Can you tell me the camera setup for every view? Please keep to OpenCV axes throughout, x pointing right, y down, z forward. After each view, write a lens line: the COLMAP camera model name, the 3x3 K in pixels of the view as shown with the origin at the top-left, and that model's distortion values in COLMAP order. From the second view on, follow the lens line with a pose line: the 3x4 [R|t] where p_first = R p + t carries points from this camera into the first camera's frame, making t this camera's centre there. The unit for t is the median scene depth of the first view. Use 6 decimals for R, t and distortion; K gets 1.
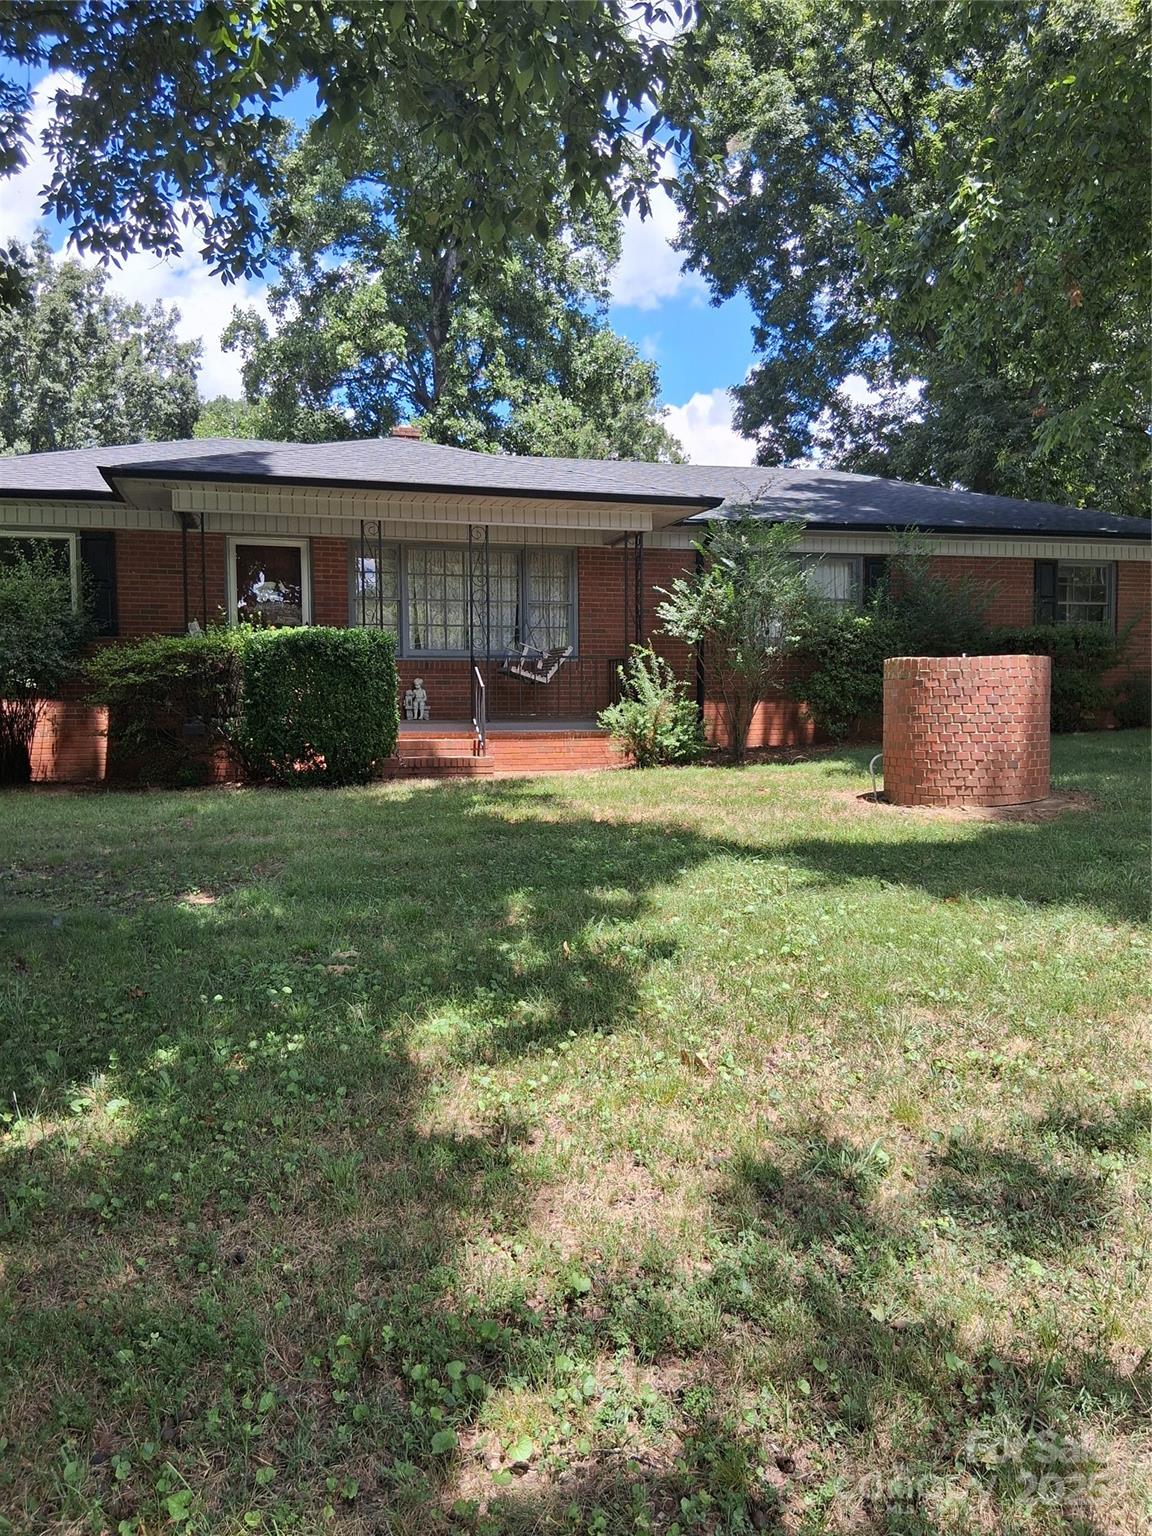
lens RADIAL K [[1193.5, 0, 582.1], [0, 1193.5, 761.0], [0, 0, 1]] dist [0.026949, -0.061351]
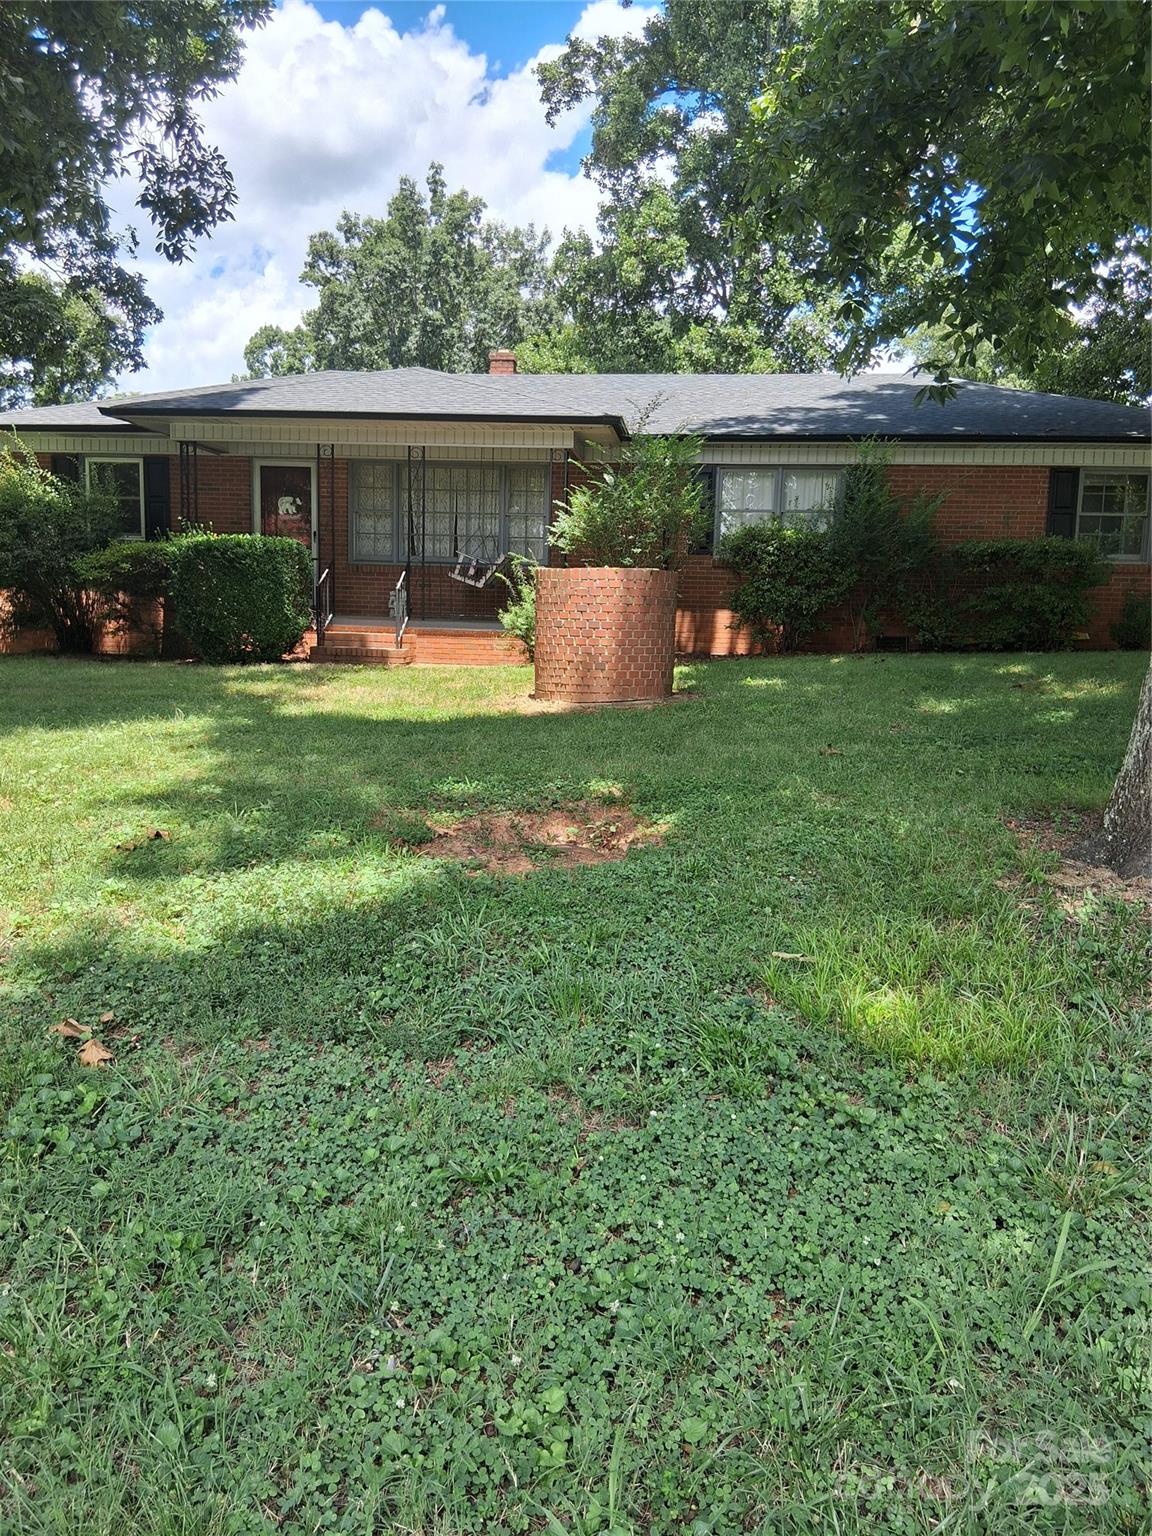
lens RADIAL K [[1193.5, 0, 587.1], [0, 1193.5, 773.1], [0, 0, 1]] dist [0.026949, -0.061351]
pose [[0.928559, 0.078553, -0.362778, 0.423156], [-0.047816, 0.994521, 0.092958, -0.000507], [0.368093, -0.068971, 0.927227, -0.016521]]
